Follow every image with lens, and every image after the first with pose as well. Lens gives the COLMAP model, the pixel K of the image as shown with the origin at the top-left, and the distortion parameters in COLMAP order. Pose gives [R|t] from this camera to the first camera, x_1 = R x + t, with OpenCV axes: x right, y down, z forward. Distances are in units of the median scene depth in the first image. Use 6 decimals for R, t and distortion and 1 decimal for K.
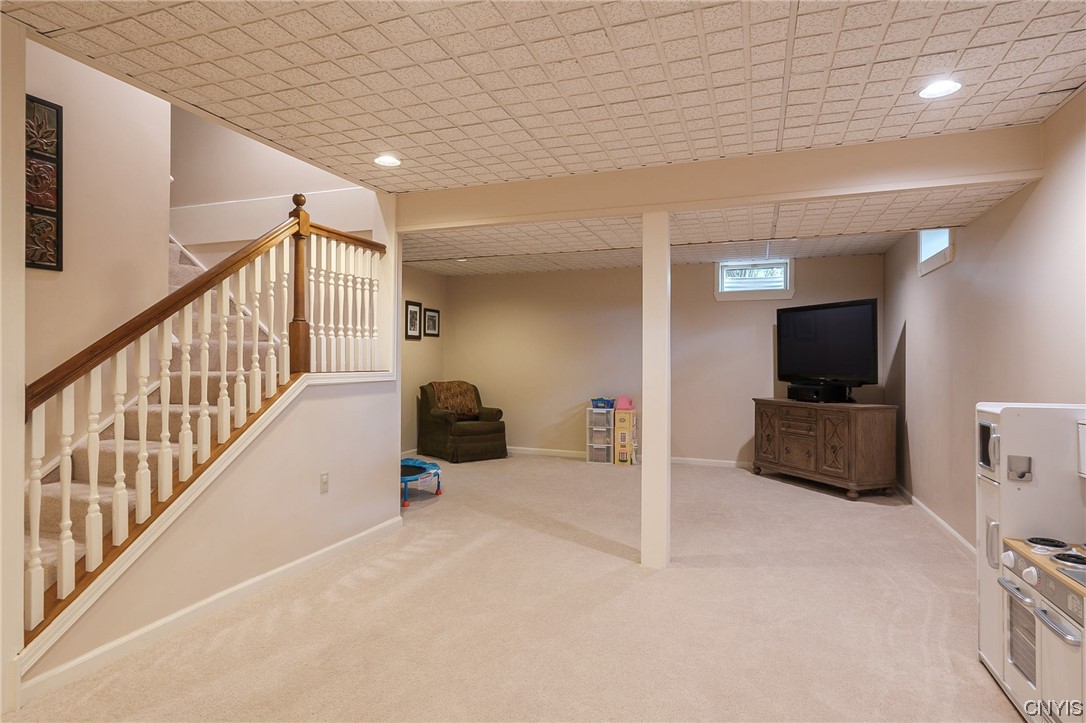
lens RADIAL K [[593.0, 0, 539.6], [0, 593.0, 364.7], [0, 0, 1]] dist [0.005896, 0.001337]
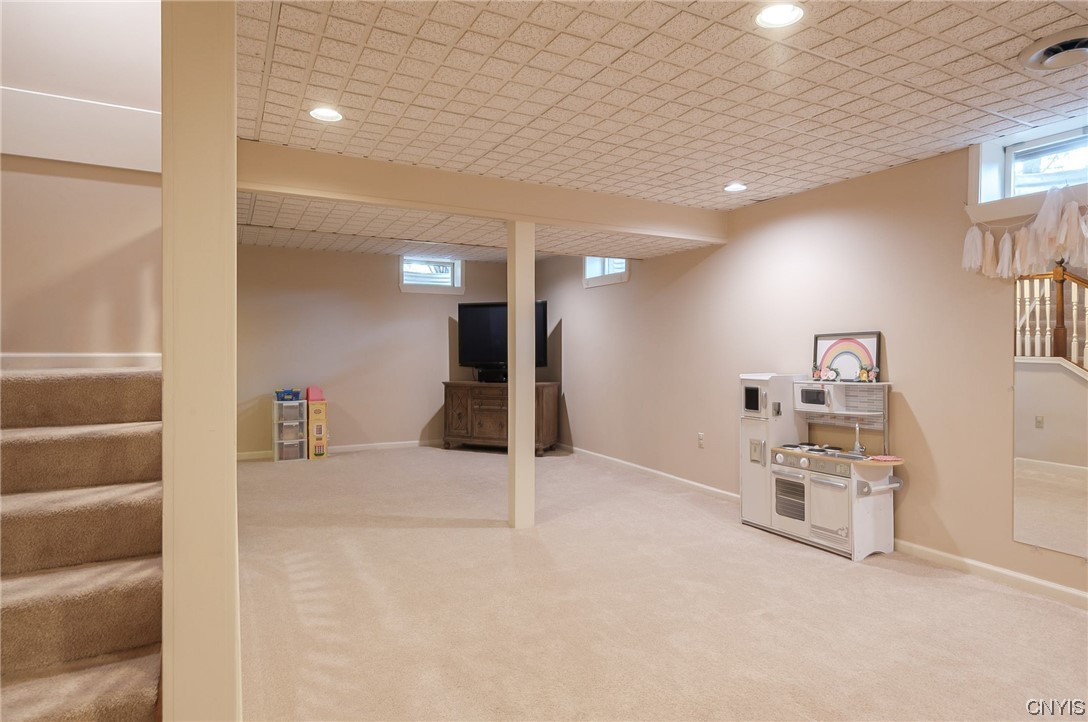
lens RADIAL K [[594.1, 0, 540.0], [0, 594.1, 352.3], [0, 0, 1]] dist [0.005896, 0.001337]
pose [[0.669427, -0.007047, 0.742845, -0.437251], [0.005553, 0.999975, 0.004482, -0.005025], [-0.742857, 0.001124, 0.669449, 0.134009]]
